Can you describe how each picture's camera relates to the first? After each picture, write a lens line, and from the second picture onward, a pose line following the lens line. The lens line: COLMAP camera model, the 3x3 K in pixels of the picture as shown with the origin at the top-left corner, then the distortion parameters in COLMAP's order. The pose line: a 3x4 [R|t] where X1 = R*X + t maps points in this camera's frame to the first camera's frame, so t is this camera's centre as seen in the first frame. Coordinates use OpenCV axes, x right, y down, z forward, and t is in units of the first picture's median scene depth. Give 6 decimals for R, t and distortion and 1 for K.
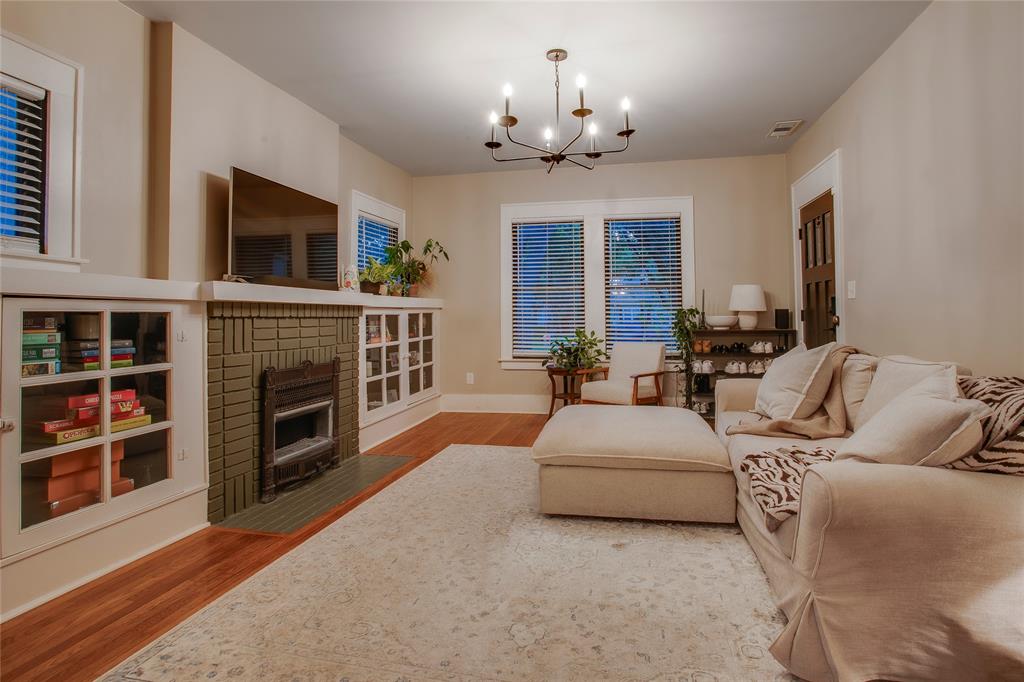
lens RADIAL K [[511.0, 0, 529.8], [0, 511.0, 309.0], [0, 0, 1]] dist [-0.022422, 0.004281]
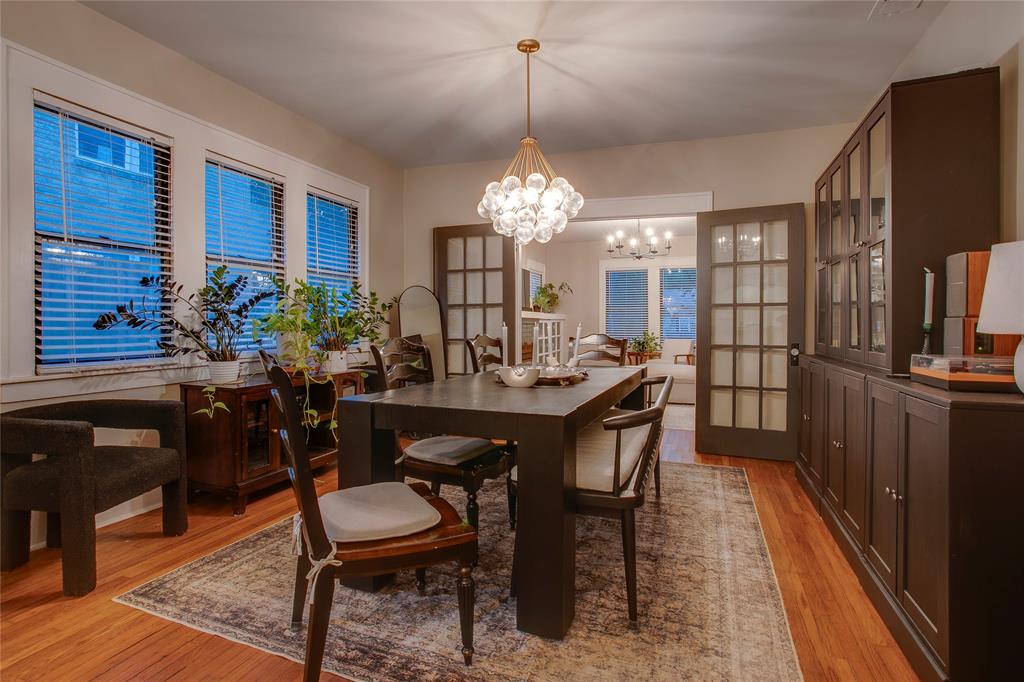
lens RADIAL K [[511.0, 0, 507.0], [0, 511.0, 332.3], [0, 0, 1]] dist [-0.022422, 0.004281]
pose [[0.988790, 0.003462, -0.149276, -0.119284], [0.000287, 0.999685, 0.025087, -0.002372], [0.149315, -0.024848, 0.988477, -0.878679]]
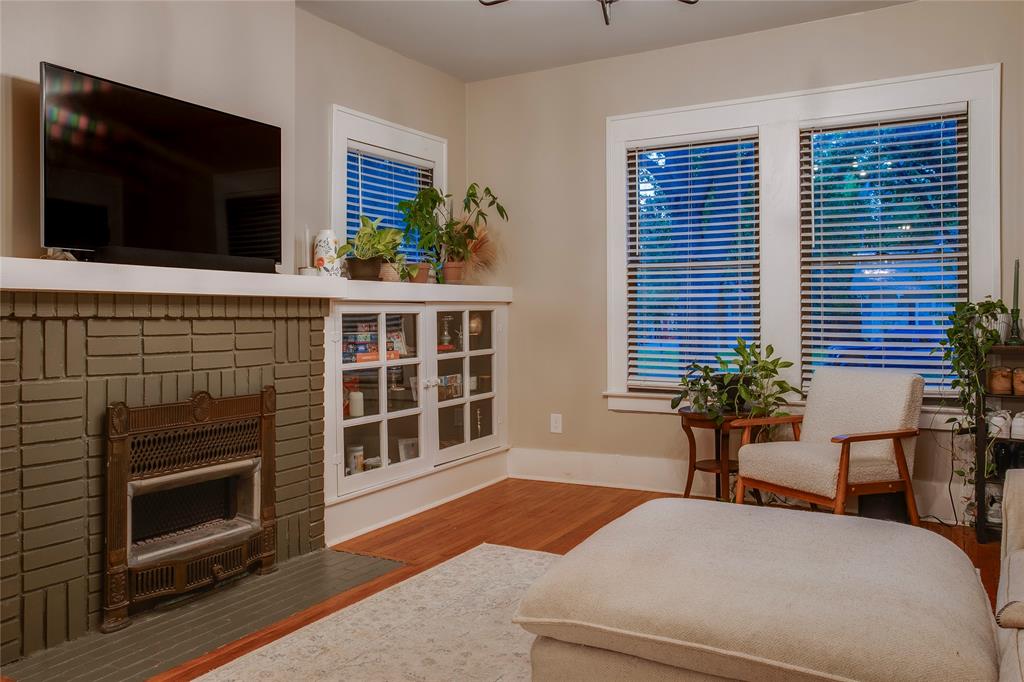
lens RADIAL K [[775.6, 0, 500.7], [0, 775.6, 321.3], [0, 0, 1]] dist [-0.005115, 0.021927]
pose [[0.949653, 0.004527, -0.313270, 0.113092], [0.002343, 0.999765, 0.021550, 0.001117], [0.313294, -0.021199, 0.949420, 0.167950]]
